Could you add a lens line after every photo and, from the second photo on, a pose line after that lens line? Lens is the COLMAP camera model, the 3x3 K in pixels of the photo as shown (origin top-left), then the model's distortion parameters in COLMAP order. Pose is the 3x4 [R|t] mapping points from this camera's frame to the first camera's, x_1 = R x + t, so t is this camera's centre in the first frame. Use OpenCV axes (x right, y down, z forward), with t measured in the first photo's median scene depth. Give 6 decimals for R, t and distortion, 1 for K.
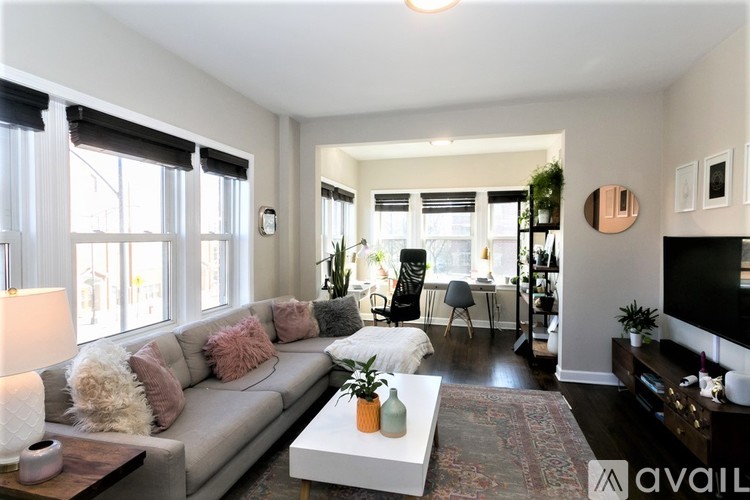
lens RADIAL K [[399.5, 0, 381.0], [0, 399.5, 244.1], [0, 0, 1]] dist [0.004515, 0.004231]
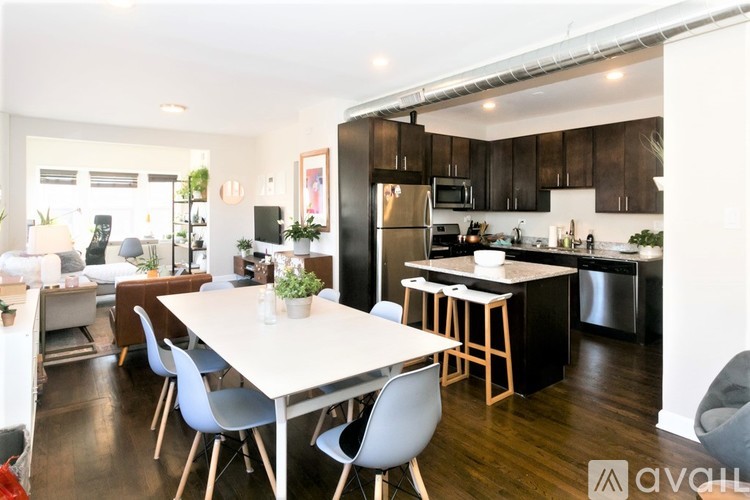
lens RADIAL K [[399.5, 0, 368.7], [0, 399.5, 205.2], [0, 0, 1]] dist [0.004515, 0.004231]
pose [[0.640525, 0.000934, 0.767937, -0.479088], [0.014474, 0.999807, -0.013288, 0.011766], [-0.767801, 0.019627, 0.640388, -0.734296]]
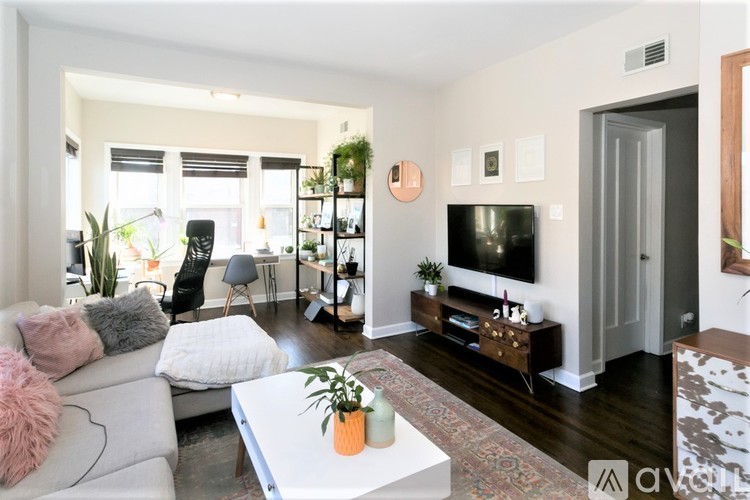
lens RADIAL K [[399.5, 0, 396.1], [0, 399.5, 203.5], [0, 0, 1]] dist [0.004515, 0.004231]
pose [[0.731487, 0.000160, 0.681855, -0.221101], [0.013699, 0.999795, -0.014931, -0.004550], [-0.681718, 0.020263, 0.731335, 0.151943]]
